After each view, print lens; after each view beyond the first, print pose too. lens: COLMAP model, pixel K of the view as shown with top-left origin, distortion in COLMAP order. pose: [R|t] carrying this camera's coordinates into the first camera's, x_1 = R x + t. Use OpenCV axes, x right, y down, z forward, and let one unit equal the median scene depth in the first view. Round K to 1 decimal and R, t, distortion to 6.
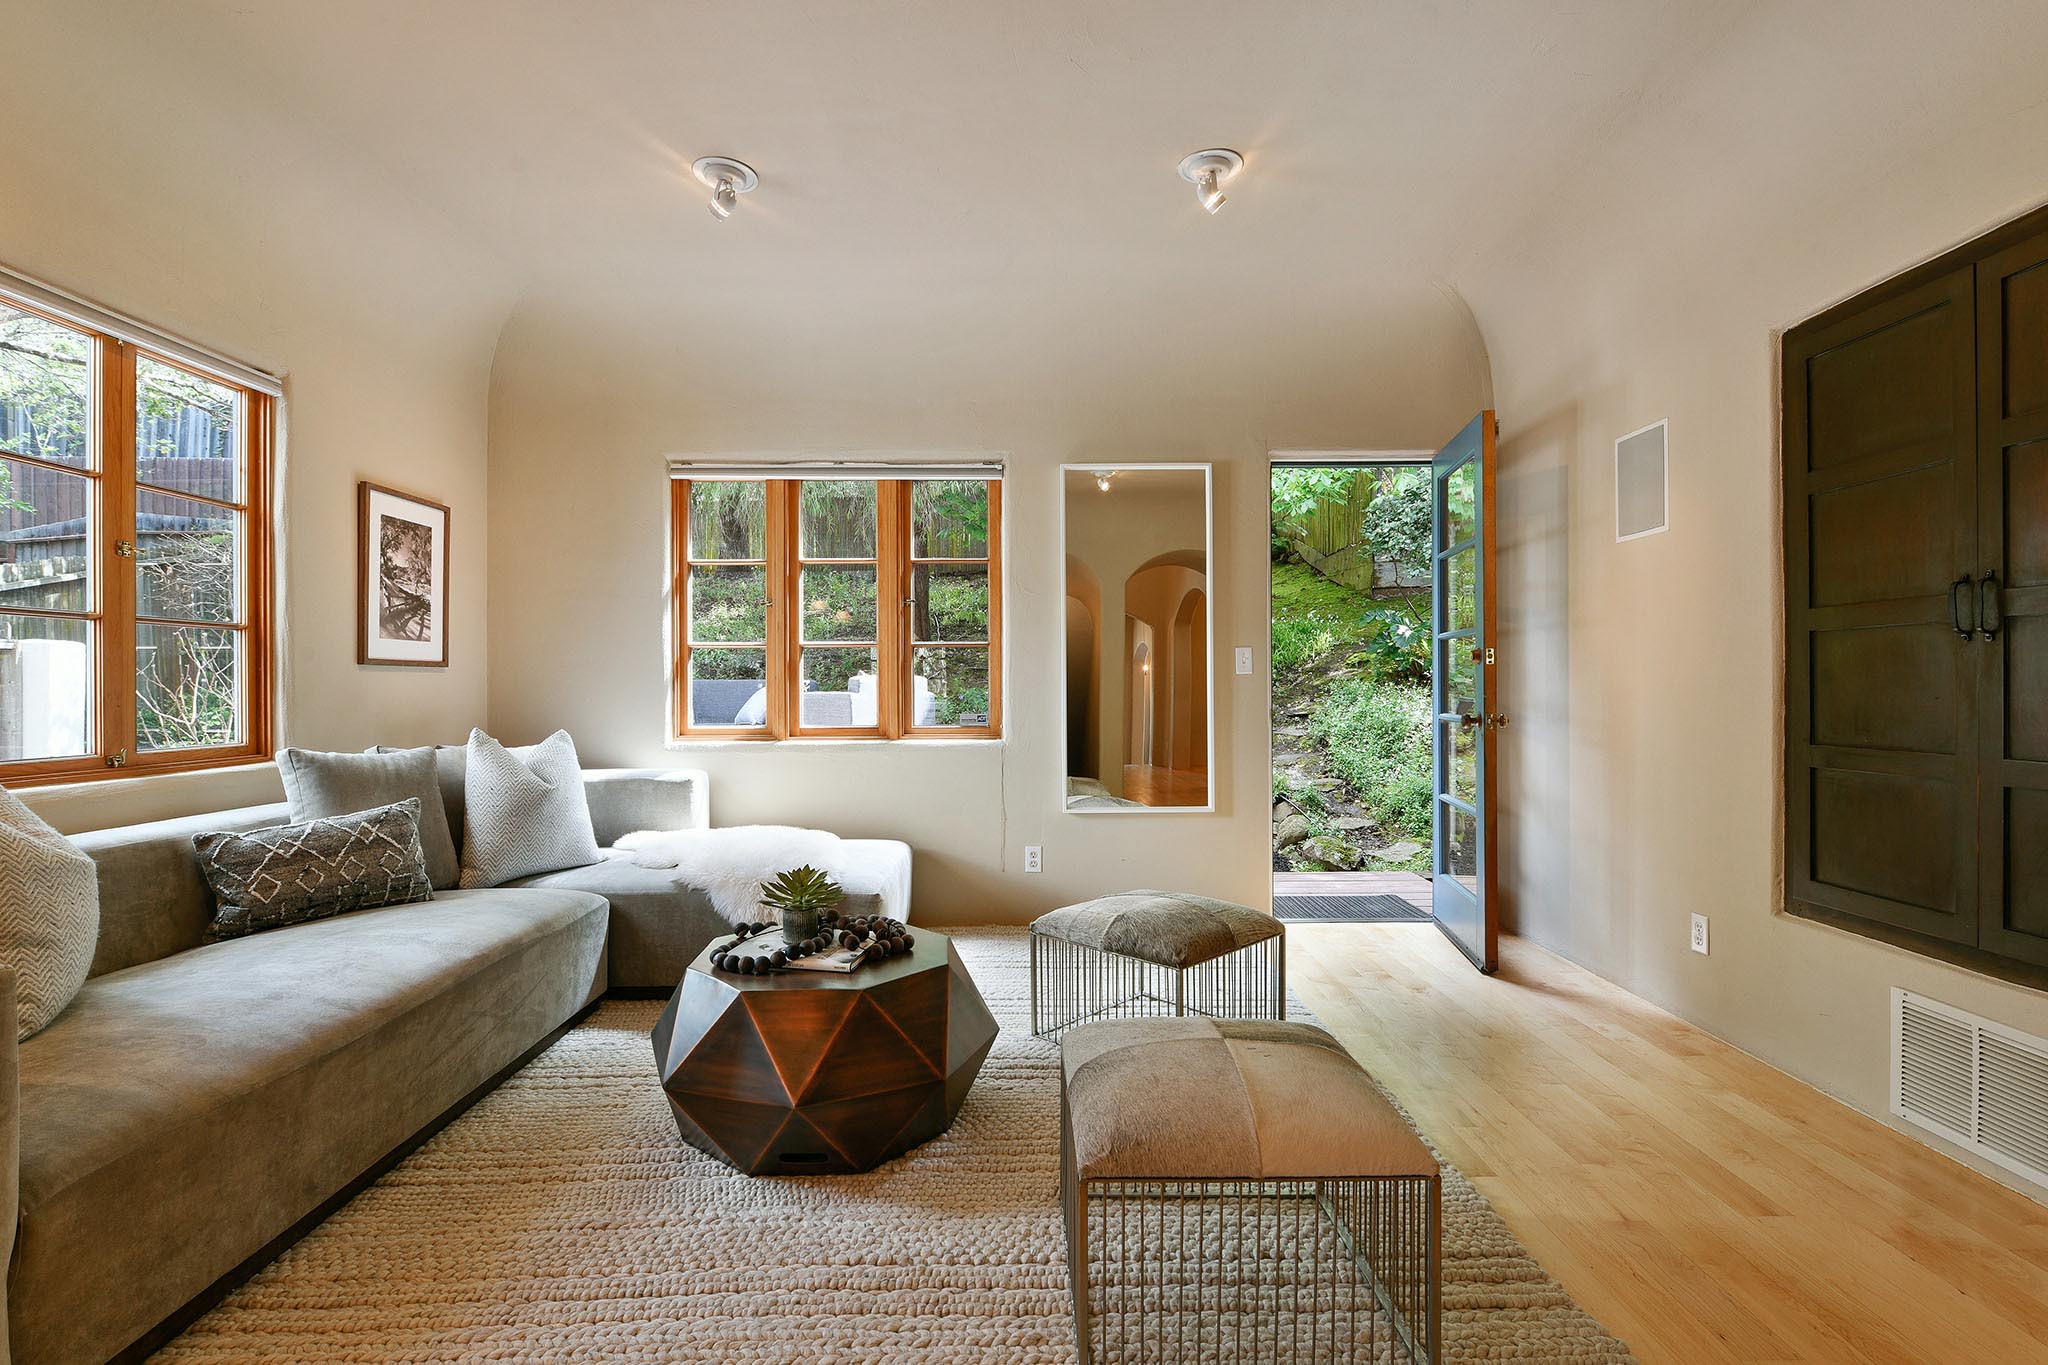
lens RADIAL K [[962.4, 0, 1028.2], [0, 962.4, 689.3], [0, 0, 1]] dist [-0.005346, -0.002198]
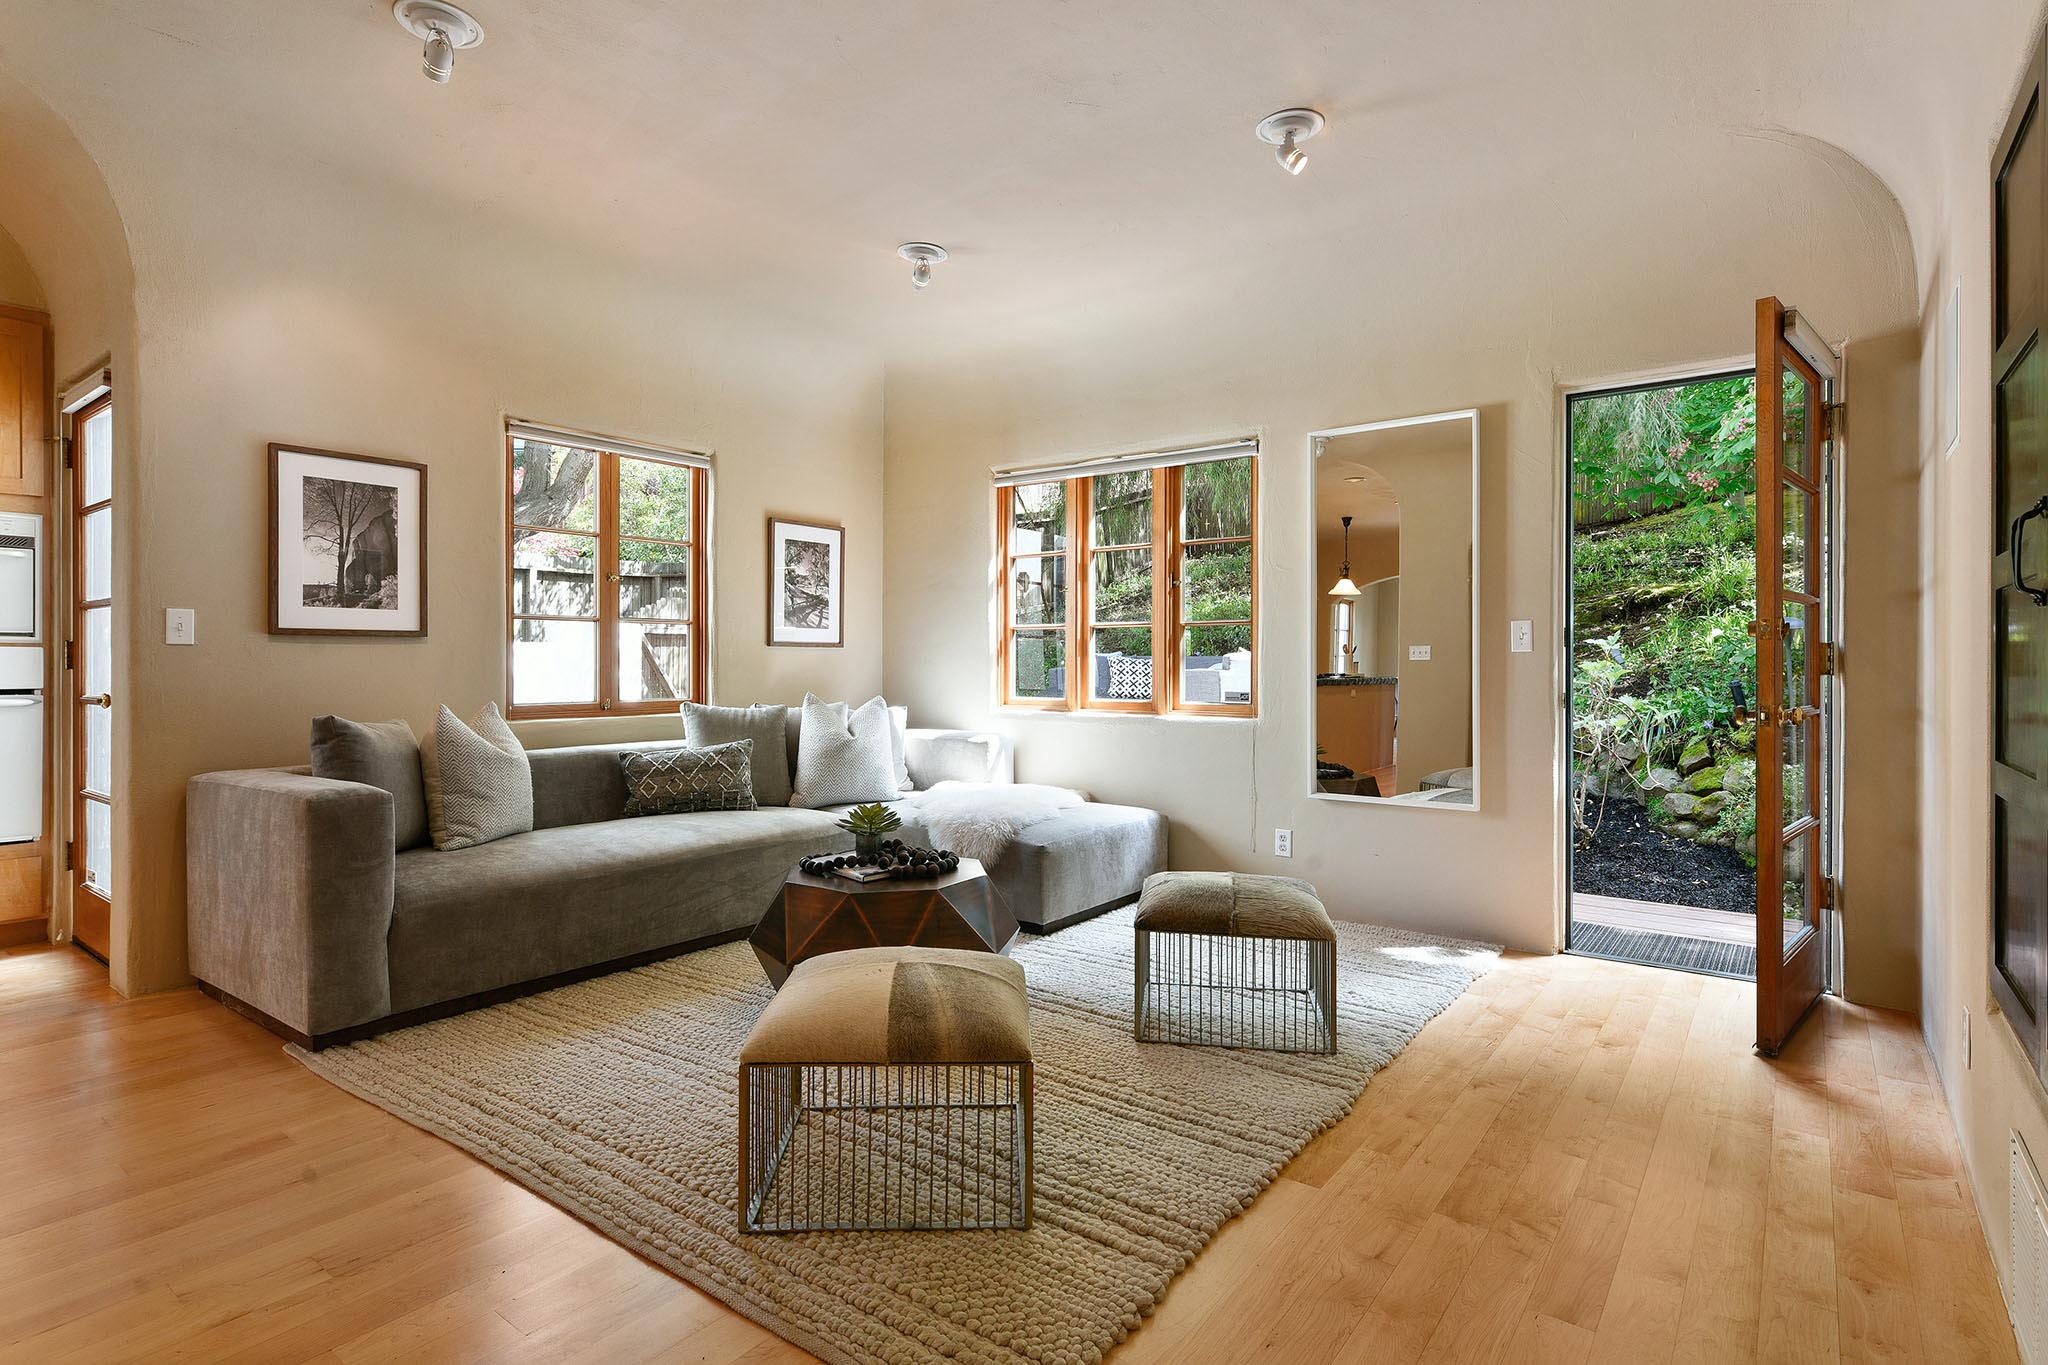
lens RADIAL K [[1041.8, 0, 1021.7], [0, 1041.8, 663.7], [0, 0, 1]] dist [0.004504, -0.000567]
pose [[0.791350, 0.005970, -0.611334, 0.541059], [-0.006588, 0.999978, 0.001238, -0.004222], [0.611328, 0.003048, 0.791372, 0.006001]]
